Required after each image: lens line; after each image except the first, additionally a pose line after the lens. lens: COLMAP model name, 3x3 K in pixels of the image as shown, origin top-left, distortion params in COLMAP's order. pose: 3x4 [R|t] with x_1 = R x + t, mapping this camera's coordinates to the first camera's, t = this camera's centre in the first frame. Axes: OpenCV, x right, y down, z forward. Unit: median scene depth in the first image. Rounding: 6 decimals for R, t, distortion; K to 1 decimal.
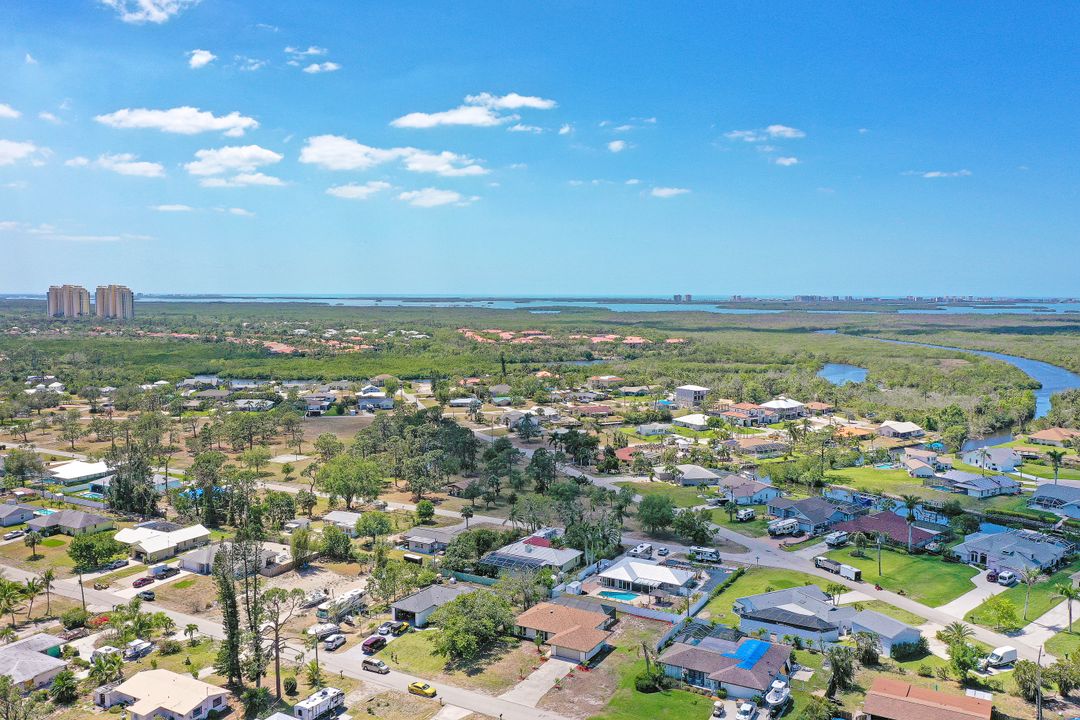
lens RADIAL K [[864.6, 0, 540.0], [0, 864.6, 360.0], [0, 0, 1]] dist [-0.001034, -0.003788]
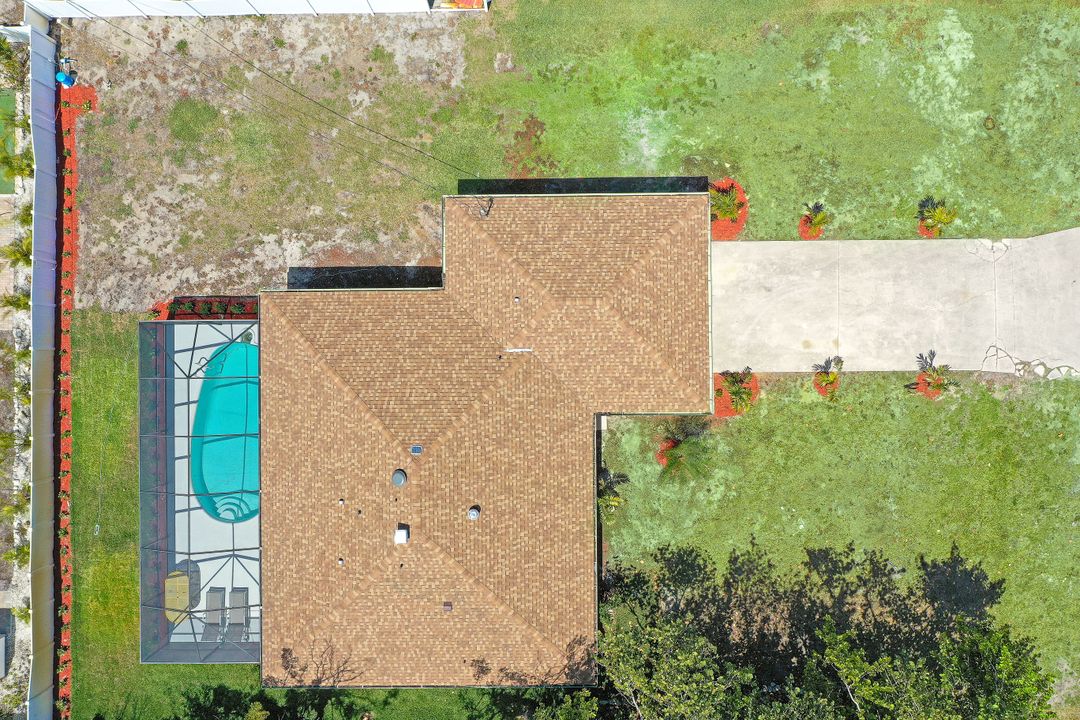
lens RADIAL K [[864.6, 0, 540.0], [0, 864.6, 360.0], [0, 0, 1]] dist [-0.001034, -0.003788]
pose [[-0.499704, -0.865996, 0.018648, 0.033201], [0.067924, -0.017713, 0.997533, 0.104168], [-0.863529, 0.499738, 0.067673, 0.992789]]
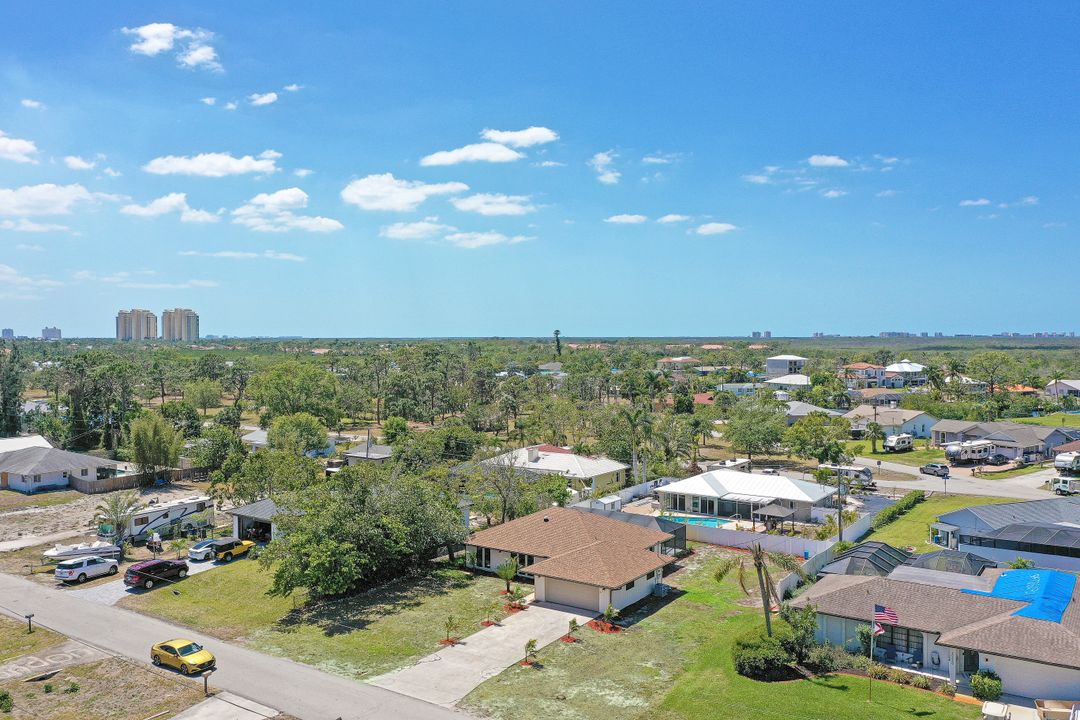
lens RADIAL K [[864.6, 0, 540.0], [0, 864.6, 360.0], [0, 0, 1]] dist [-0.001034, -0.003788]
pose [[0.996192, -0.003767, -0.087110, 0.052879], [-0.000677, 0.998702, -0.050930, 0.236777], [0.087189, 0.050795, 0.994896, 0.547541]]
